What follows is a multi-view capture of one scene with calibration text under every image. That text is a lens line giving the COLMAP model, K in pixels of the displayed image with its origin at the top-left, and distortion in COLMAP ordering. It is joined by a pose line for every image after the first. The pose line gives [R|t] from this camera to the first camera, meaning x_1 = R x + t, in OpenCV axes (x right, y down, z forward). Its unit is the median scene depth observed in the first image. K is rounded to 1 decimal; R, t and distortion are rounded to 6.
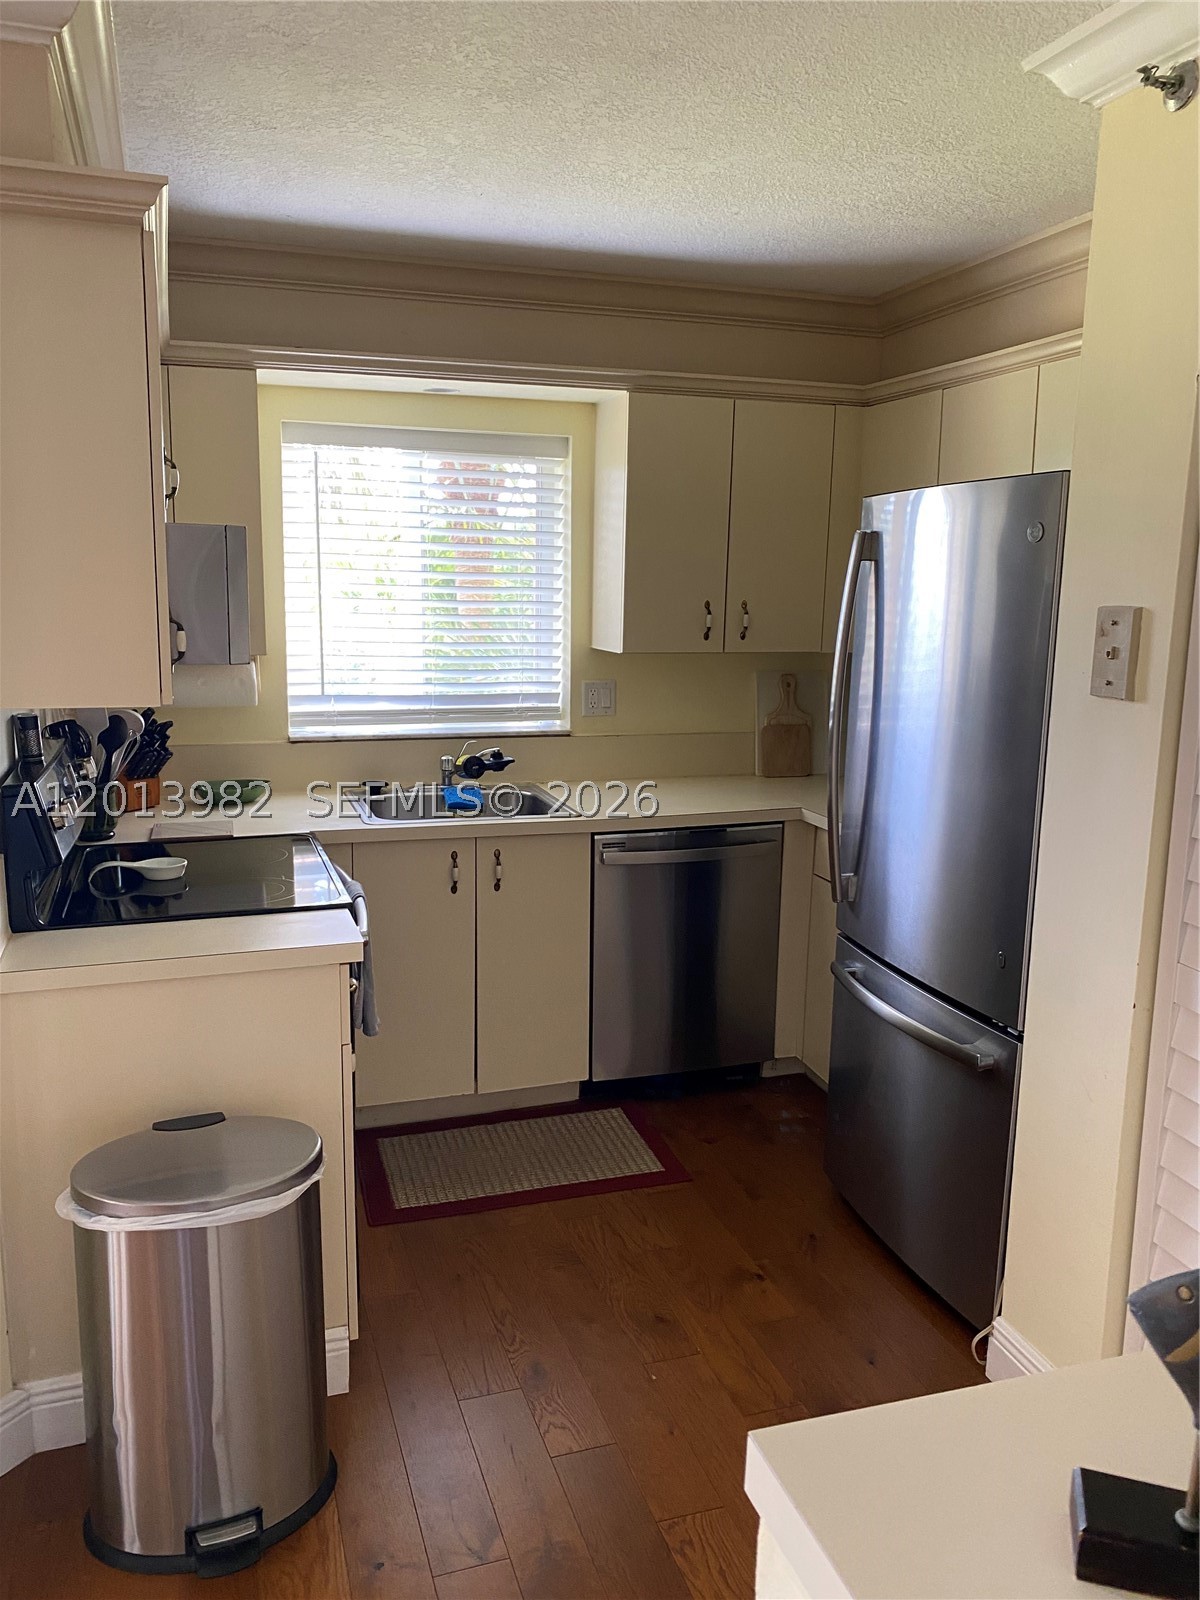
lens RADIAL K [[1234.8, 0, 571.1], [0, 1234.8, 792.2], [0, 0, 1]] dist [0.044256, -0.057229]
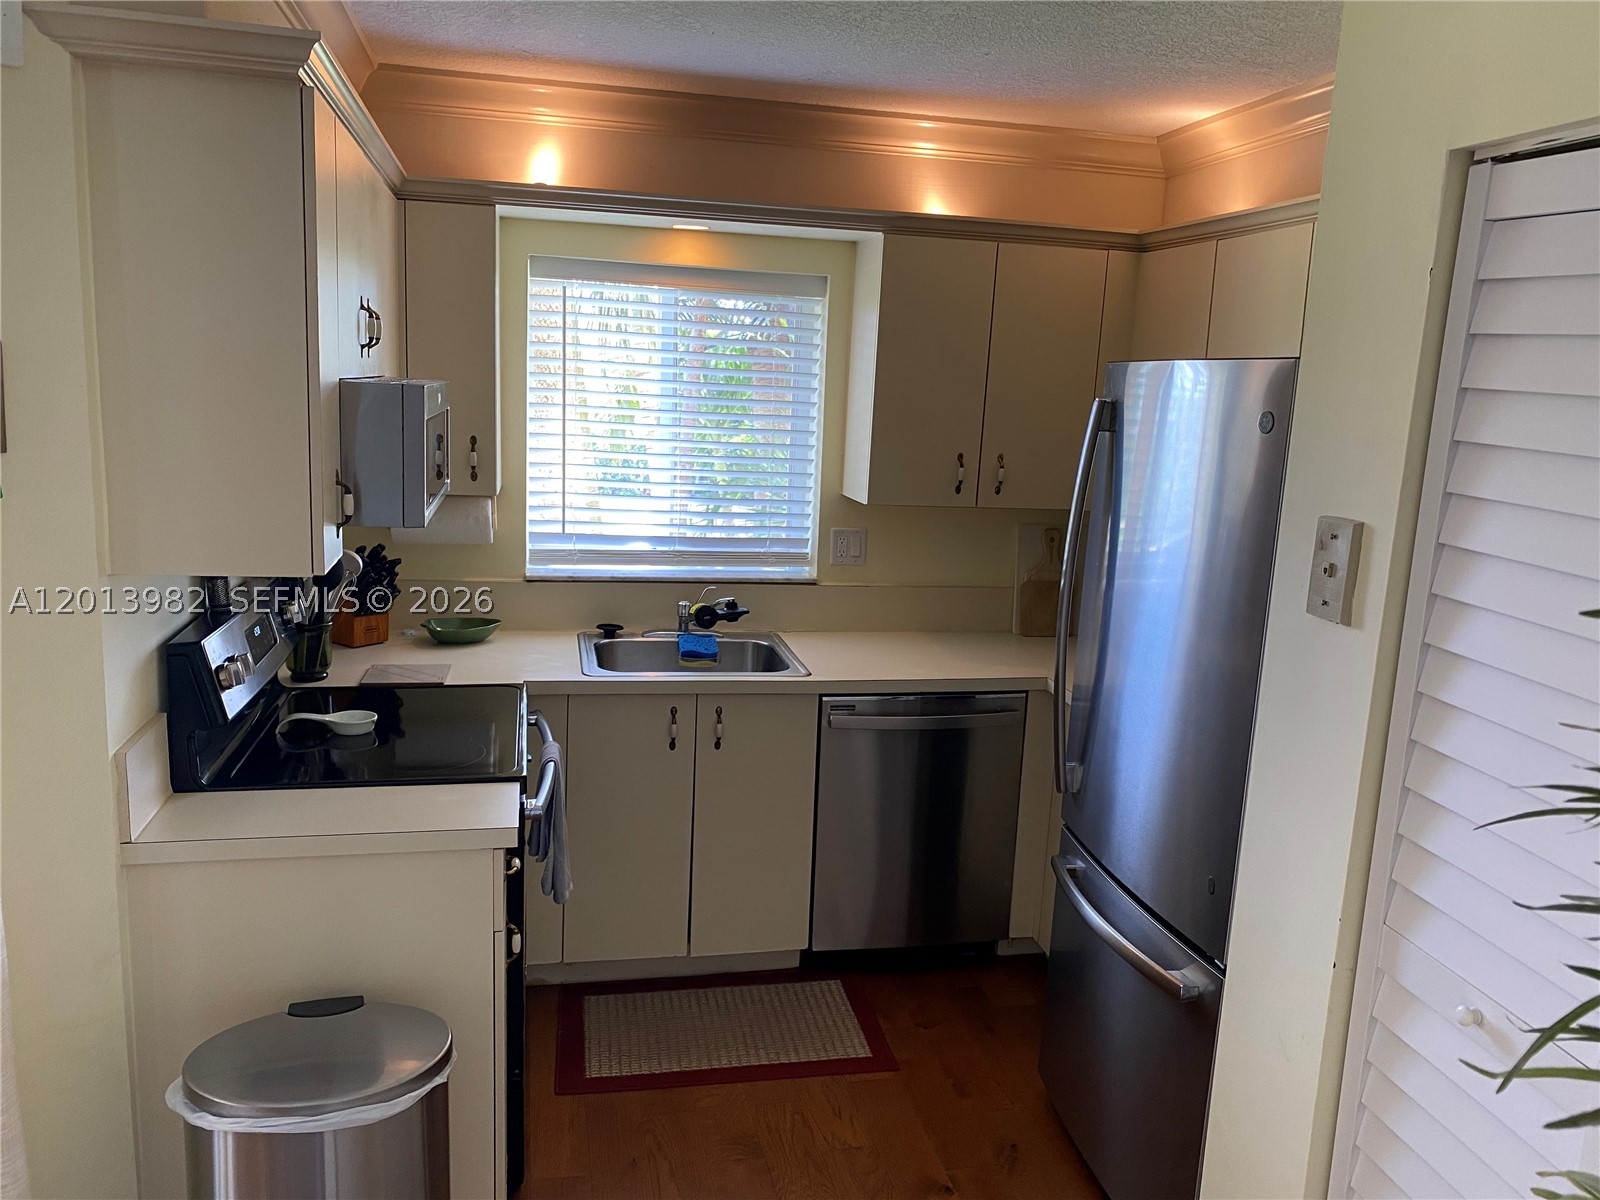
lens RADIAL K [[1234.8, 0, 798.3], [0, 1234.8, 600.9], [0, 0, 1]] dist [0.044256, -0.057229]
pose [[0.994886, 0.048755, -0.088458, 0.089543], [-0.048016, 0.998792, 0.010463, -0.053505], [0.088862, -0.006162, 0.996025, 0.048805]]
